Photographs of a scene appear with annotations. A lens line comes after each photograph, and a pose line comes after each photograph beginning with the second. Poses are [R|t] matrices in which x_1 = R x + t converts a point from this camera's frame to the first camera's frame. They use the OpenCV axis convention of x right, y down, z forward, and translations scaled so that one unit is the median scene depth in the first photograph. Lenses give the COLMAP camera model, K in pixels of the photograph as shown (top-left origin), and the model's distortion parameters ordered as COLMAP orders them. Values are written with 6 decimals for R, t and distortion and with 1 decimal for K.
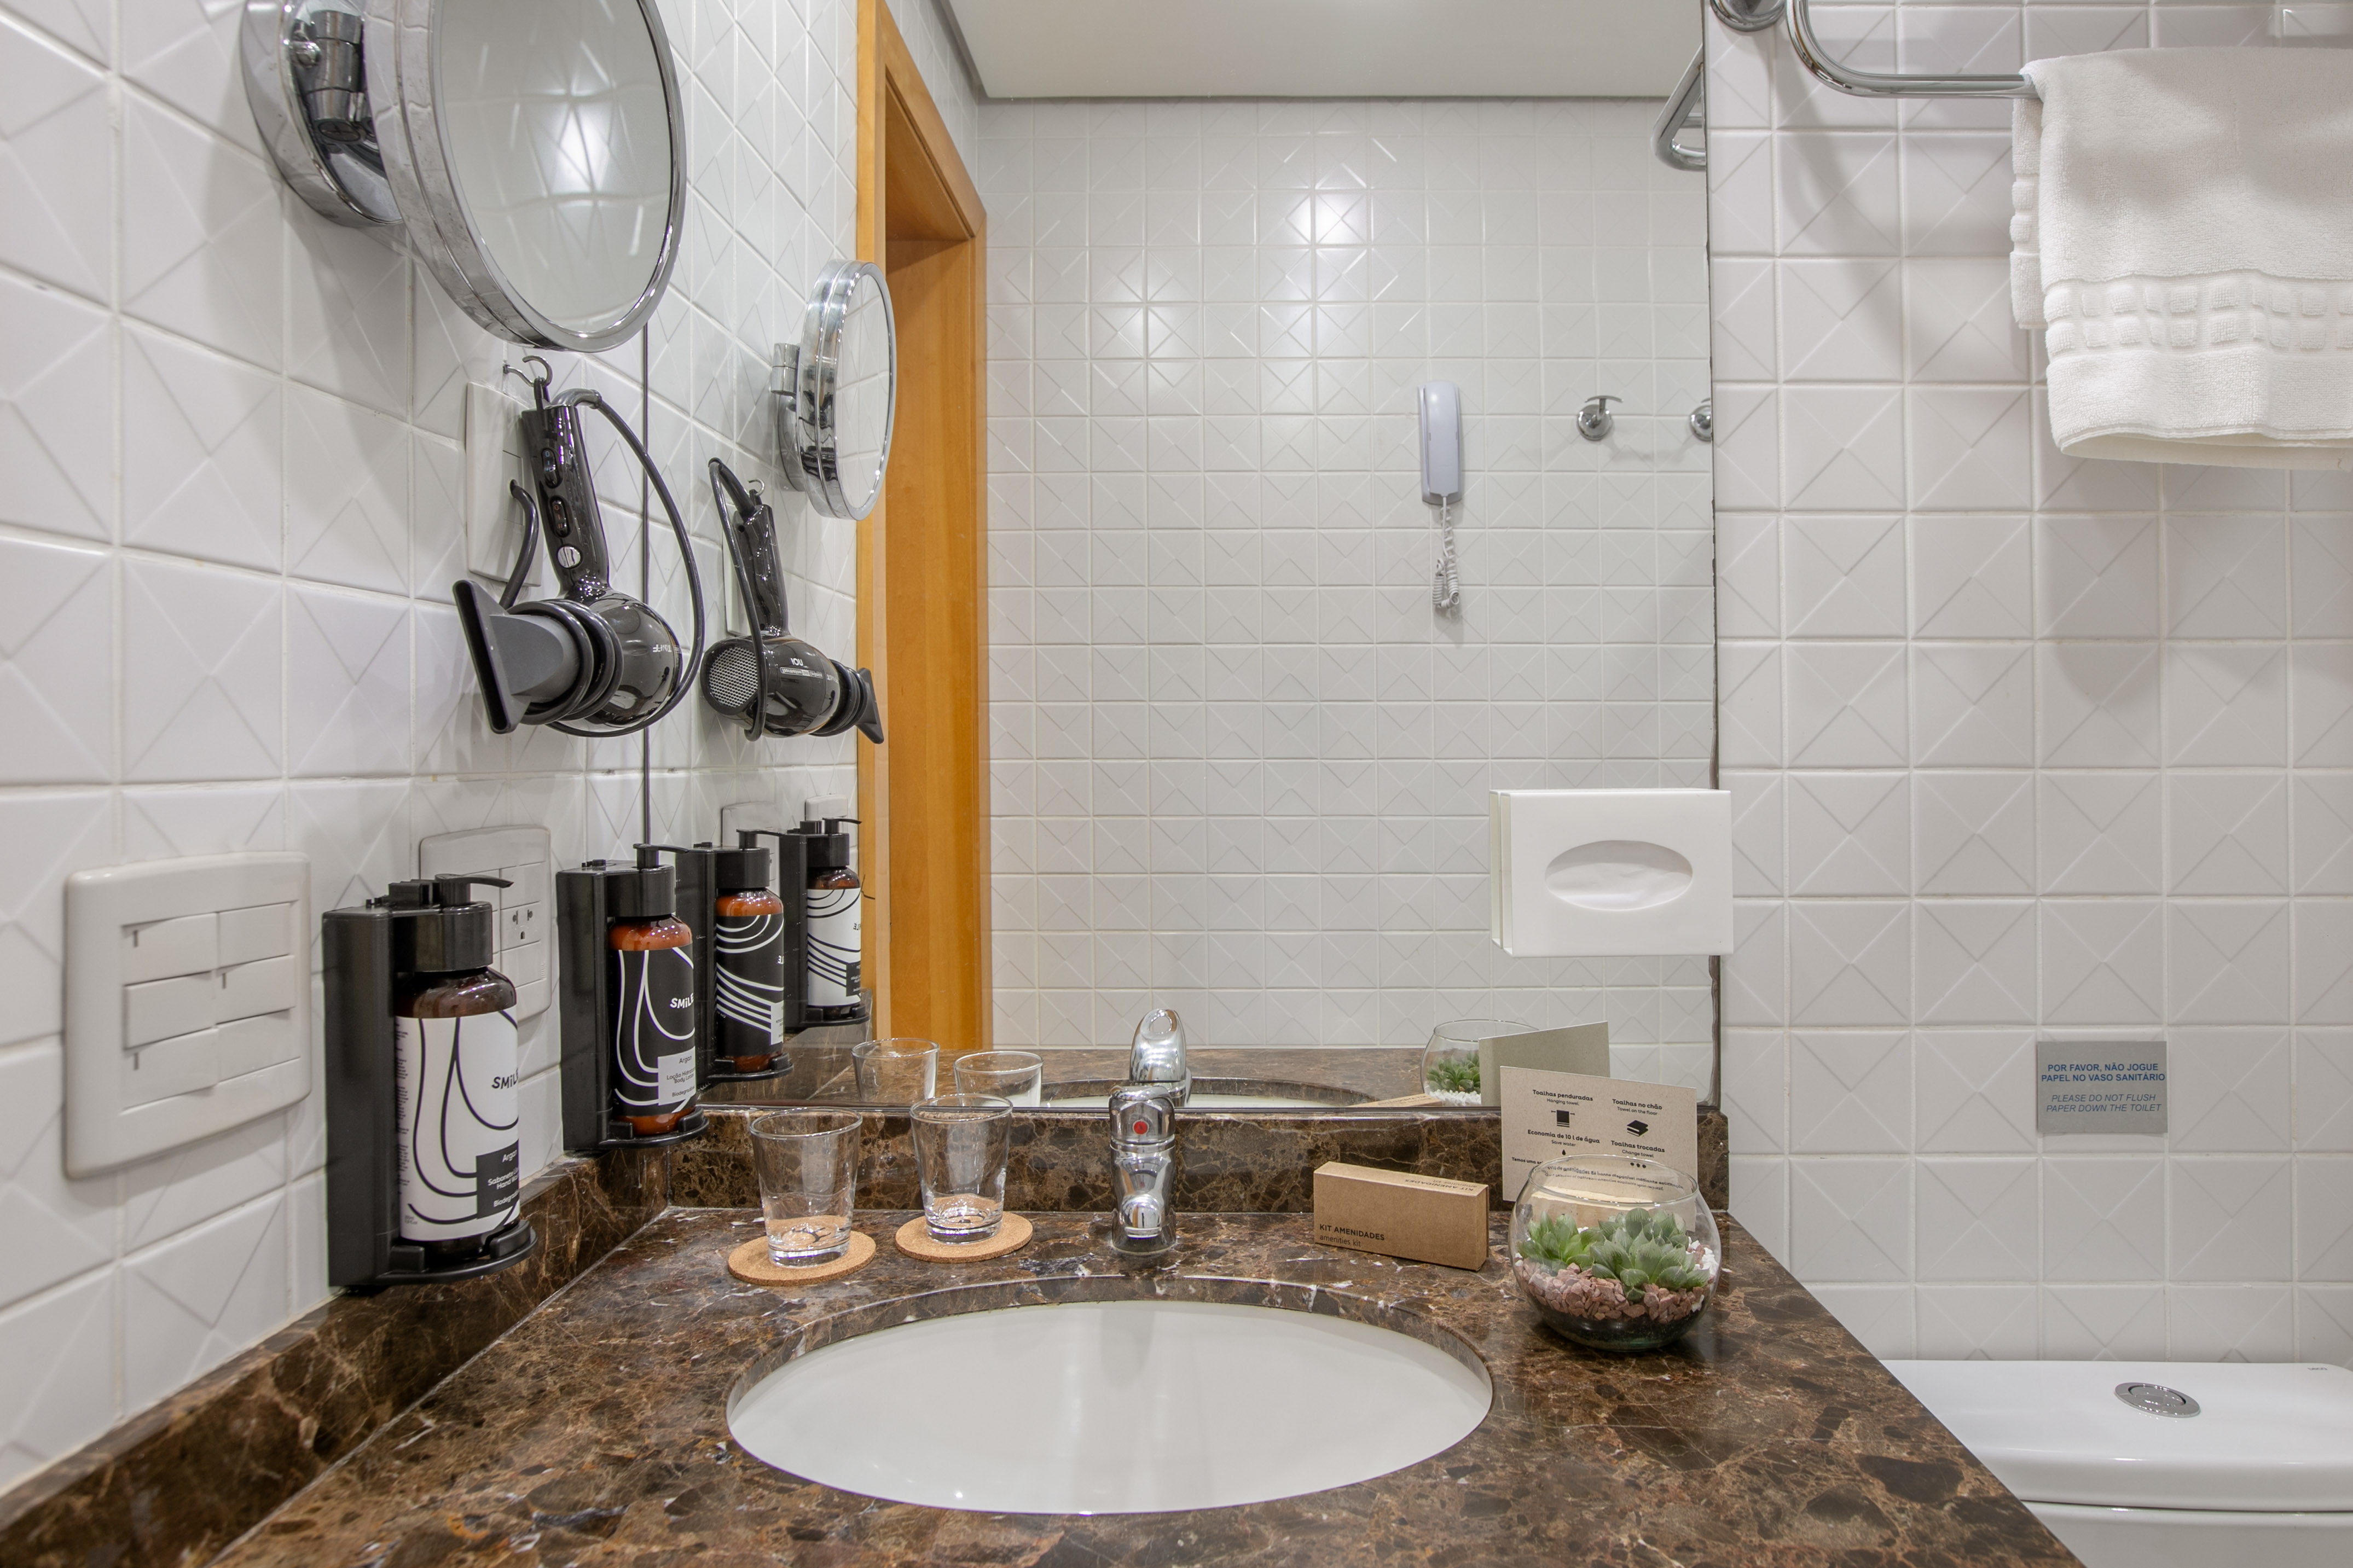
lens RADIAL K [[1349.3, 0, 1190.9], [0, 1349.3, 758.6], [0, 0, 1]] dist [-0.066310, 0.046907]
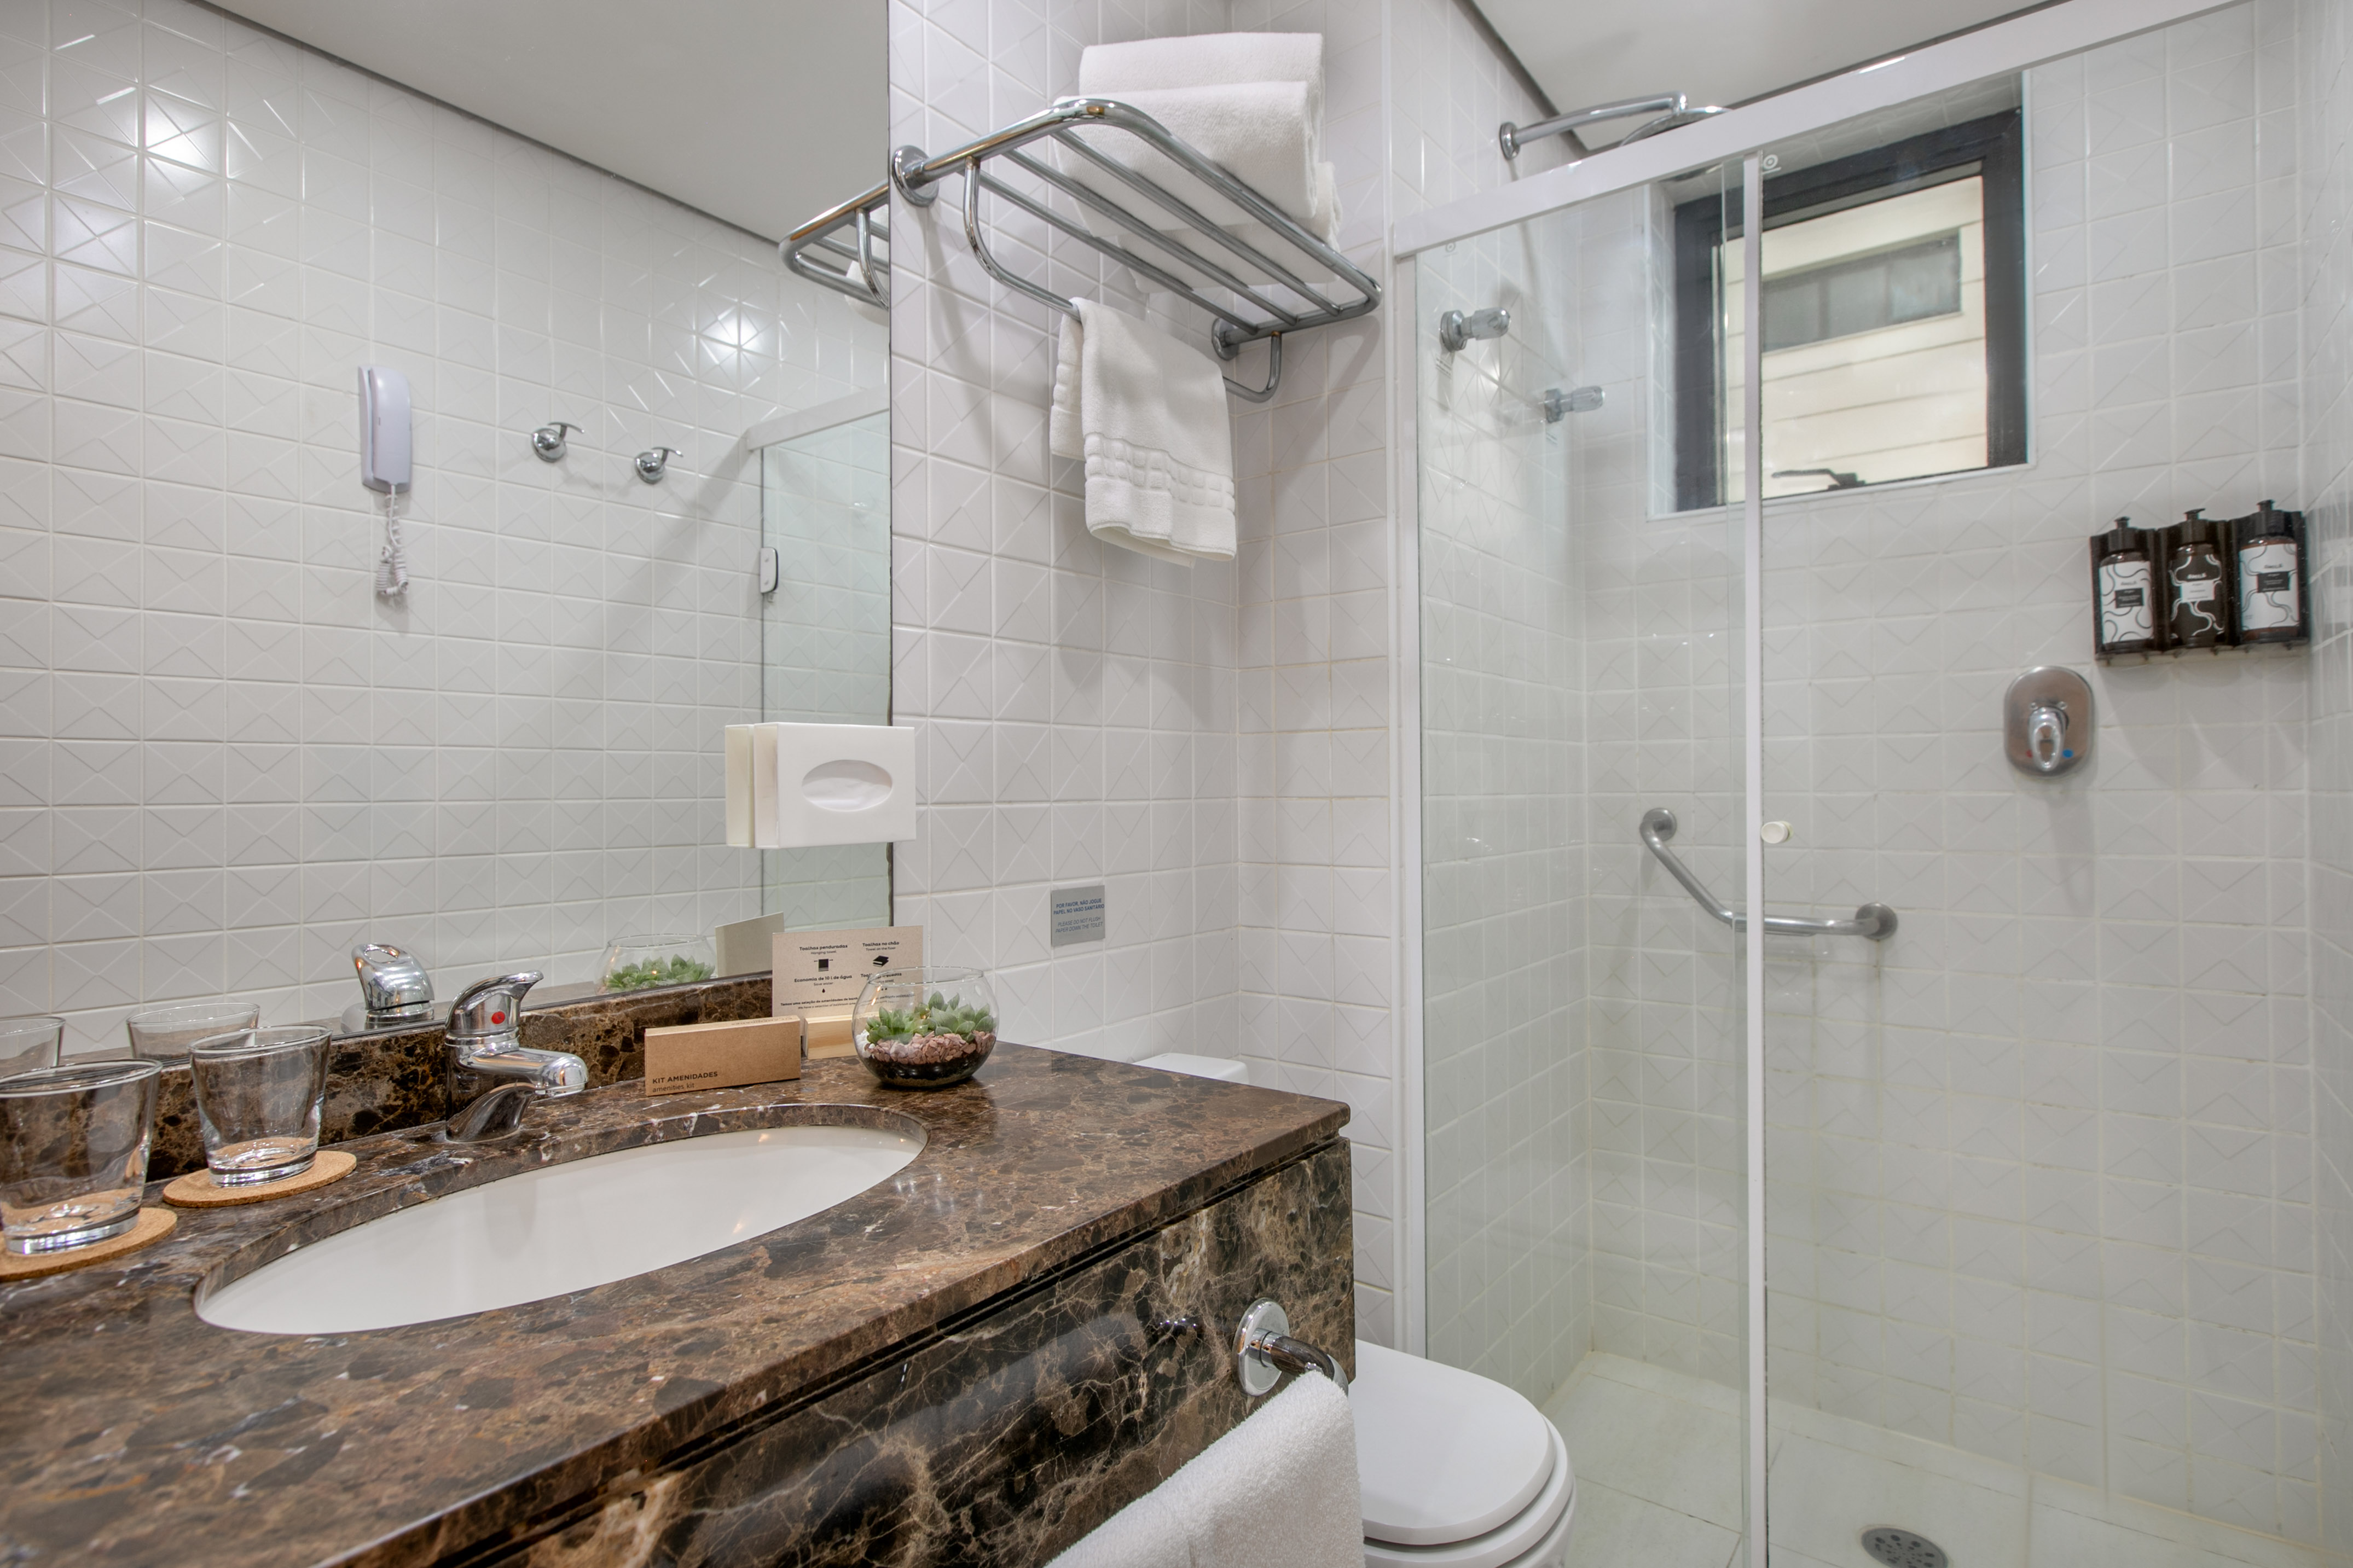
lens RADIAL K [[1188.2, 0, 1176.5], [0, 1188.2, 784.0], [0, 0, 1]] dist [0.003291, -0.017523]
pose [[0.581577, 0.005782, 0.813471, -0.476164], [0.003147, 0.999951, -0.009357, 0.098031], [-0.813485, 0.008002, 0.581531, 0.018192]]
